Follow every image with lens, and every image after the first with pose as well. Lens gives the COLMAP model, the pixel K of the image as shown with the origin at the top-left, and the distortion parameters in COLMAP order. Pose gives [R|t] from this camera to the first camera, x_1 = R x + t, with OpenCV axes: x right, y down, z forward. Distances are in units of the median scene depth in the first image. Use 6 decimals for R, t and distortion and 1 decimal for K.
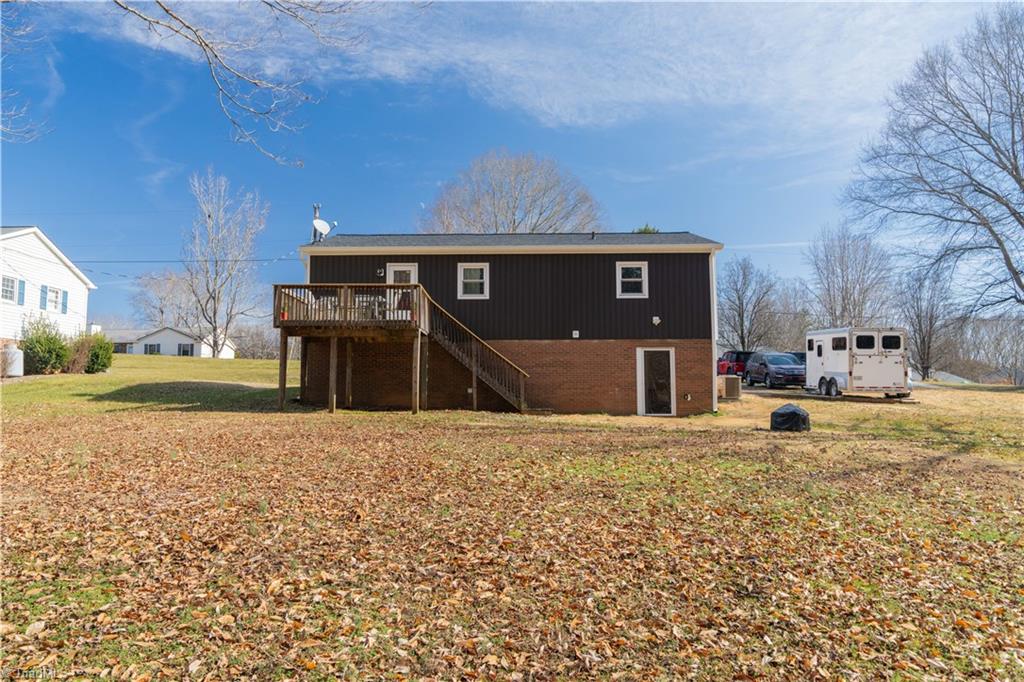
lens RADIAL K [[708.7, 0, 512.0], [0, 708.7, 341.0], [0, 0, 1]] dist [0.041011, 0.000507]
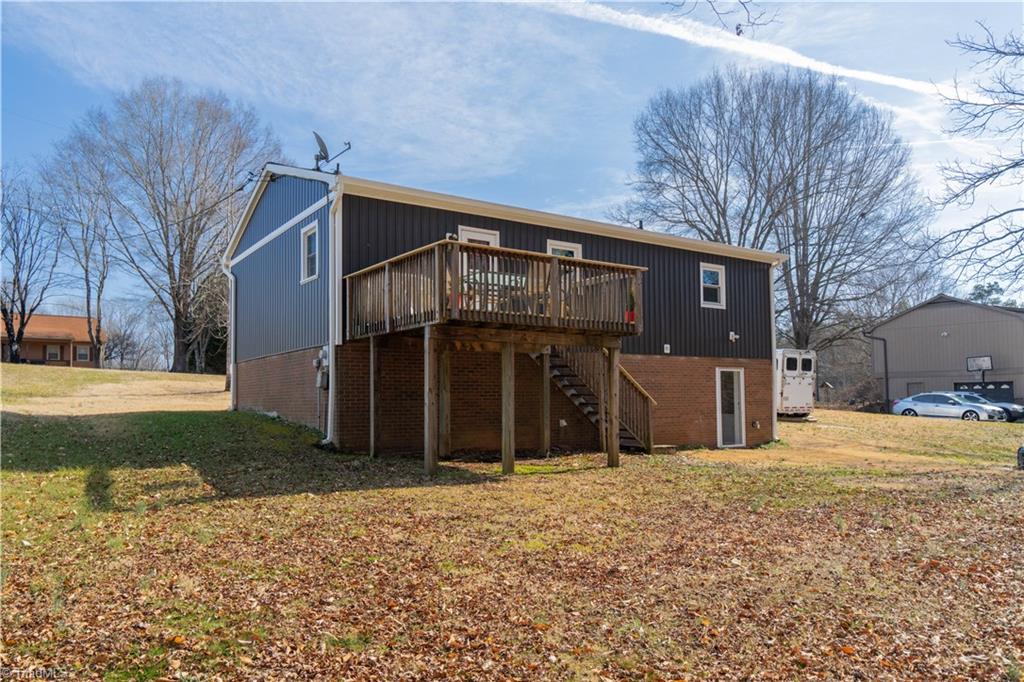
lens RADIAL K [[697.4, 0, 512.0], [0, 697.4, 341.0], [0, 0, 1]] dist [0.000170, -0.000132]
pose [[0.820173, 0.045047, 0.570340, -0.493674], [-0.045249, 0.998880, -0.013825, 0.000572], [-0.570324, -0.014469, 0.821293, 0.460204]]
